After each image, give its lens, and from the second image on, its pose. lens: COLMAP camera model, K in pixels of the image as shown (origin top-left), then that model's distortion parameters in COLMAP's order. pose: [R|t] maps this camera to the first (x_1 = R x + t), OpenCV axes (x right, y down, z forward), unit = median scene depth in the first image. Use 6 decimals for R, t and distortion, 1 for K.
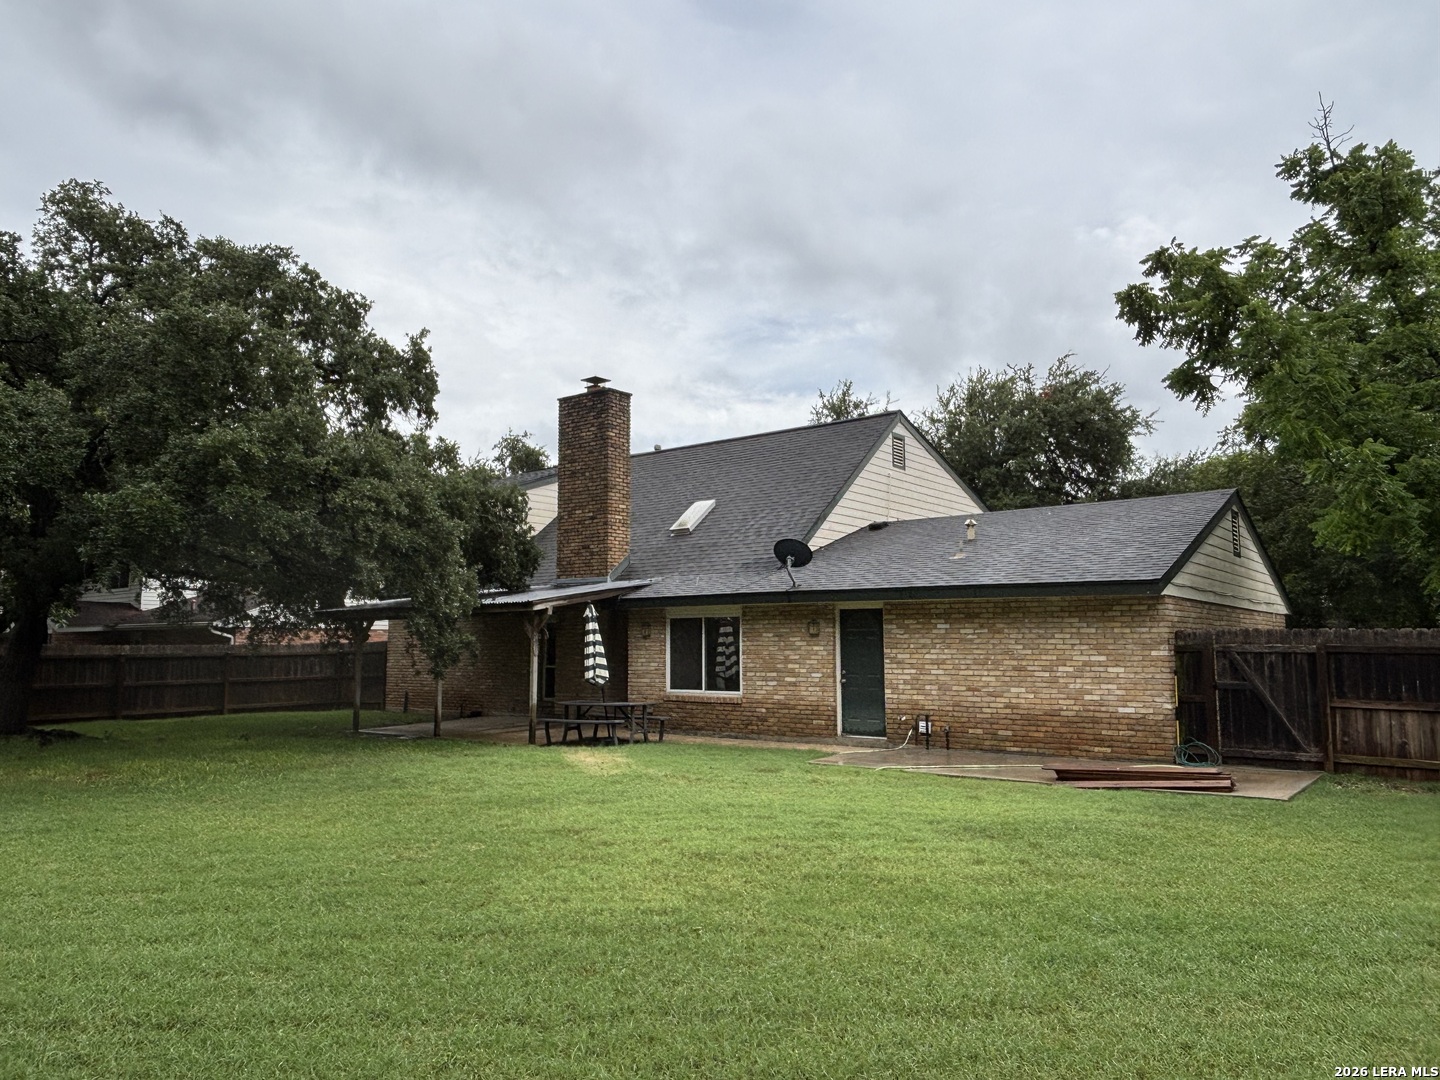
lens RADIAL K [[983.2, 0, 720.1], [0, 983.2, 541.4], [0, 0, 1]] dist [-0.009751, -0.003096]
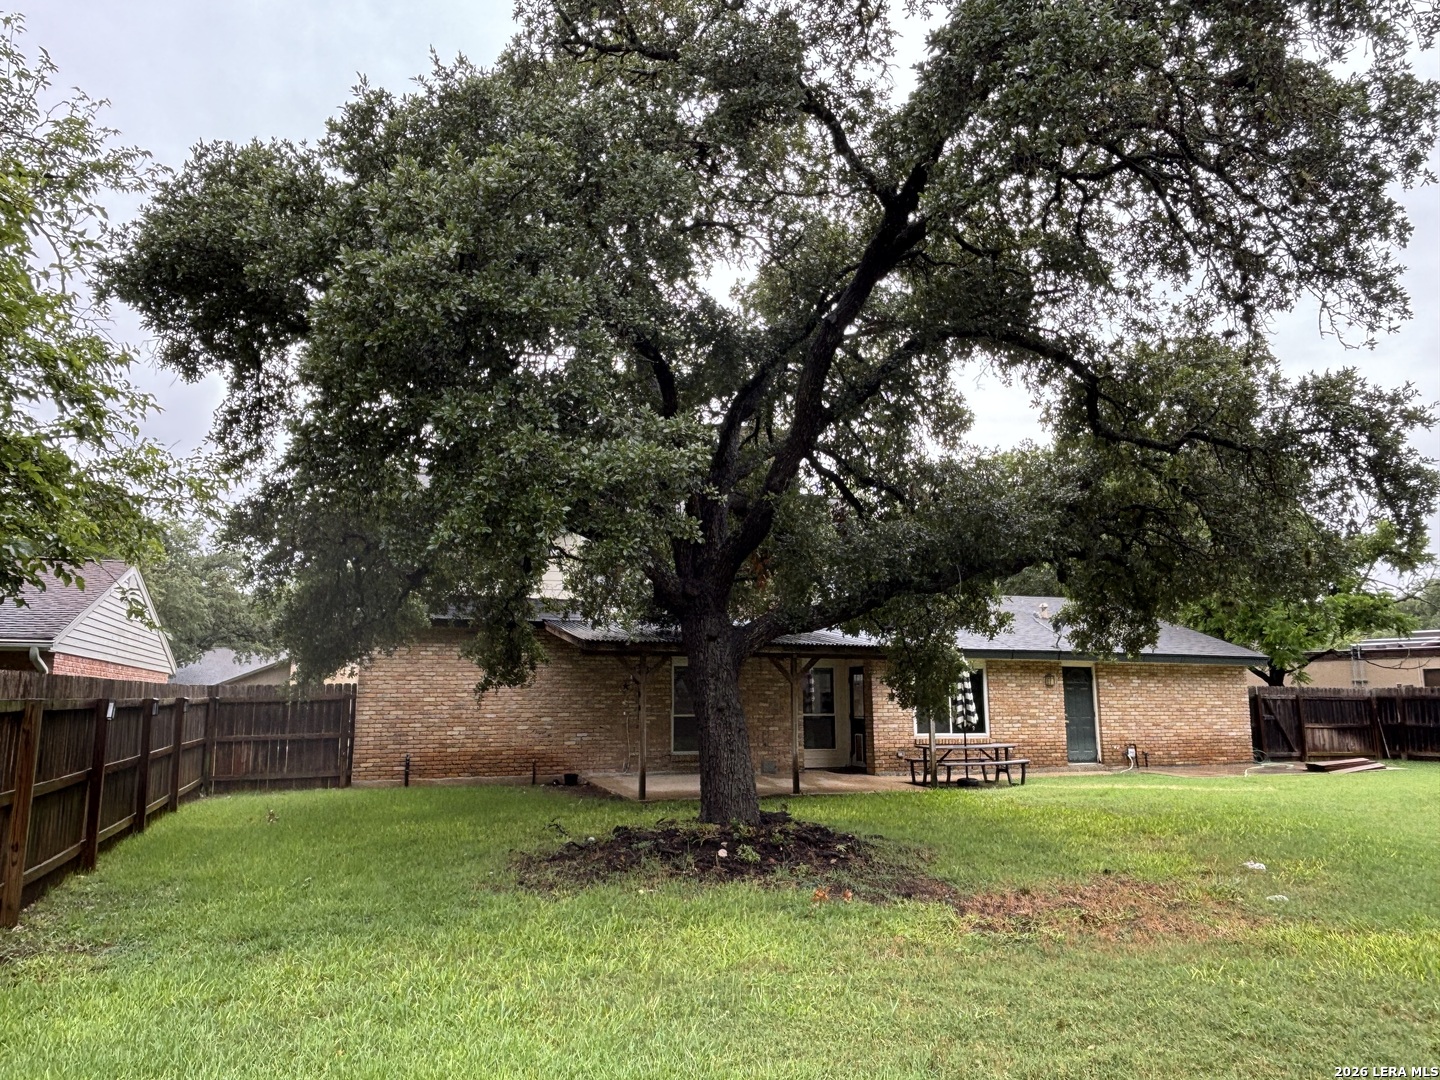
lens RADIAL K [[983.2, 0, 718.3], [0, 983.2, 539.7], [0, 0, 1]] dist [-0.009751, -0.003096]
pose [[0.510708, 0.147222, 0.847055, -1.268187], [-0.094902, 0.988862, -0.114650, 0.098067], [-0.854500, -0.021835, 0.518992, 0.737716]]
